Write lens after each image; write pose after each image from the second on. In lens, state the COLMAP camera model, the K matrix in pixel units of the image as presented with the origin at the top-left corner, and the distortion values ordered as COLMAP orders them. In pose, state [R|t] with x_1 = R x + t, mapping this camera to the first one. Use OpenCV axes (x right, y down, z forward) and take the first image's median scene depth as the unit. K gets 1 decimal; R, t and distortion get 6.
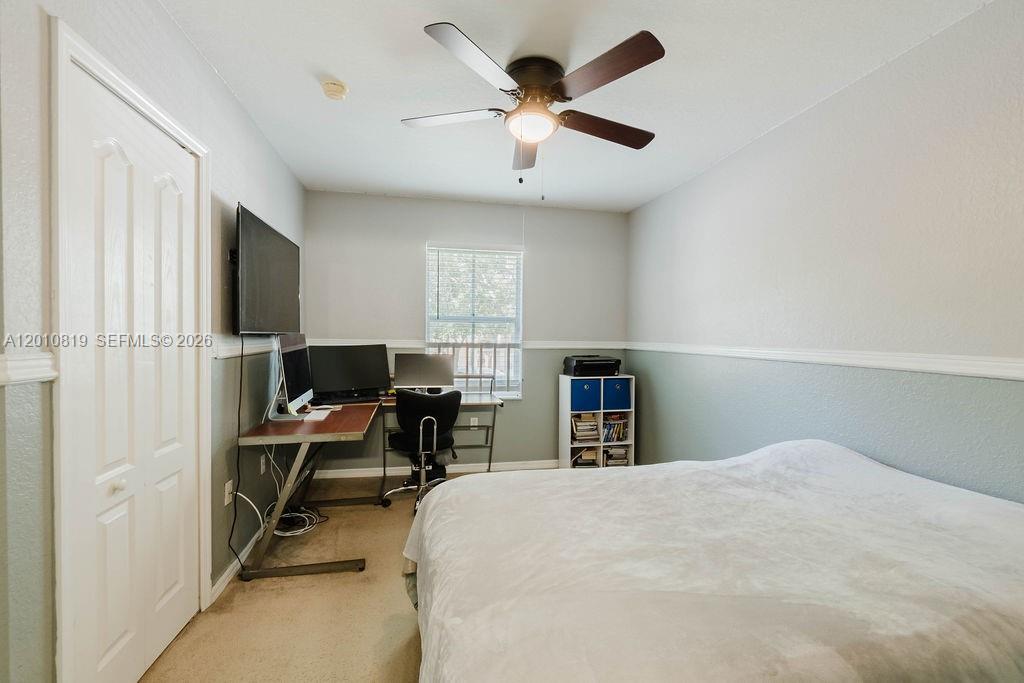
lens RADIAL K [[438.5, 0, 510.1], [0, 438.5, 338.7], [0, 0, 1]] dist [-0.013560, 0.001596]
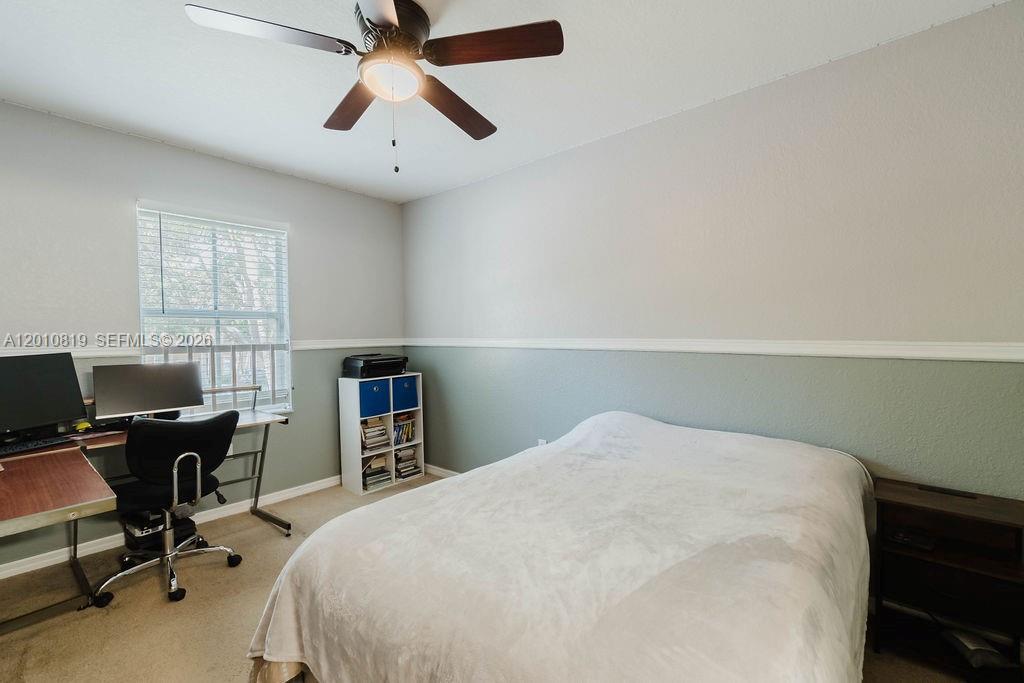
lens RADIAL K [[438.5, 0, 512.2], [0, 438.5, 338.1], [0, 0, 1]] dist [-0.013560, 0.001596]
pose [[0.788477, -0.029351, 0.614364, -0.158767], [0.025968, 0.999559, 0.014427, -0.000597], [-0.614516, 0.004578, 0.788891, 0.110239]]
